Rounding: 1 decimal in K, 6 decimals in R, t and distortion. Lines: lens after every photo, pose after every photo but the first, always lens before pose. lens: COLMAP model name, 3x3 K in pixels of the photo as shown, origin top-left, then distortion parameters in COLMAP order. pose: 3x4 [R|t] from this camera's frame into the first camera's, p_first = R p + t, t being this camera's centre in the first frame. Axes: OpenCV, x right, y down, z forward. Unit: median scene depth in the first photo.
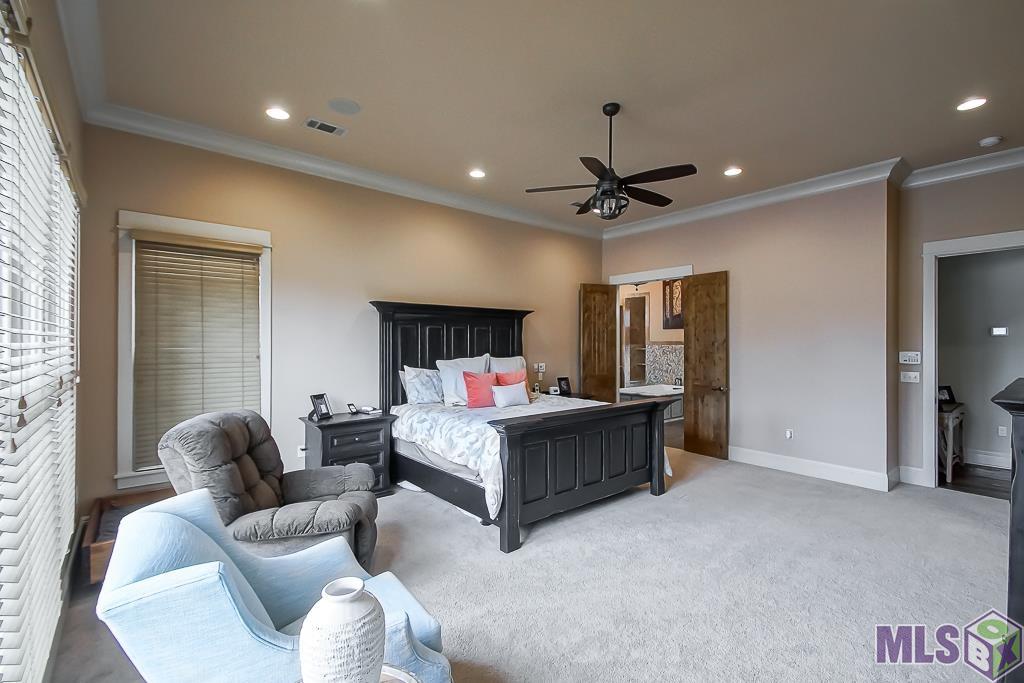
lens RADIAL K [[454.1, 0, 506.0], [0, 454.1, 342.6], [0, 0, 1]] dist [0.015998, -0.002764]
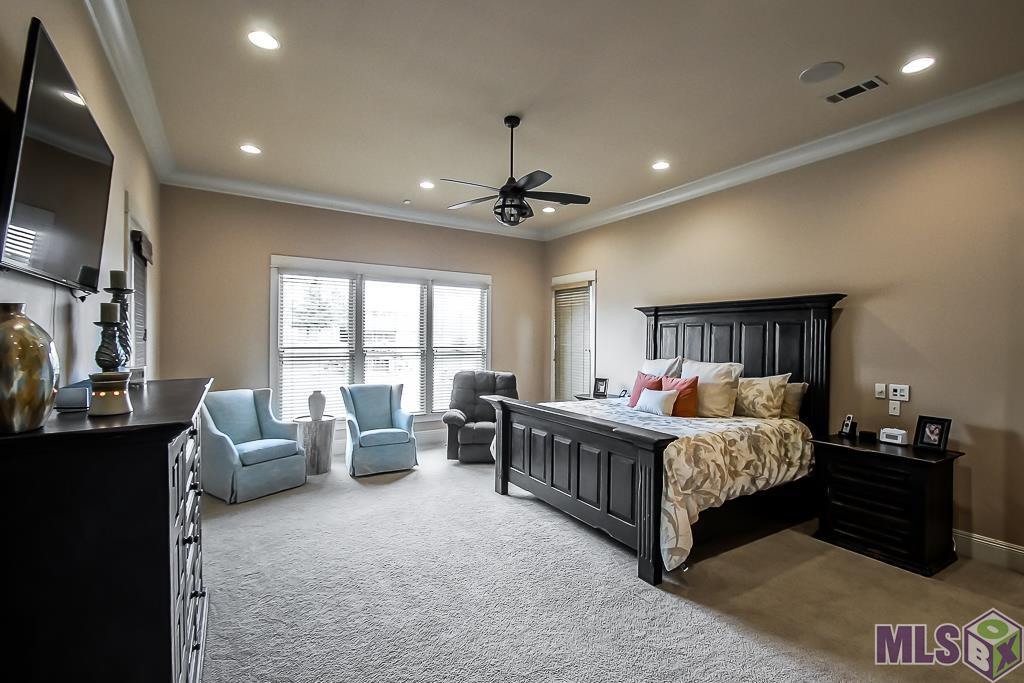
lens RADIAL K [[454.1, 0, 505.6], [0, 454.1, 343.8], [0, 0, 1]] dist [0.015998, -0.002764]
pose [[-0.135709, 0.005799, -0.990732, 1.082748], [-0.011140, 0.999911, 0.007378, -0.002817], [0.990686, 0.012038, -0.135633, 0.956095]]
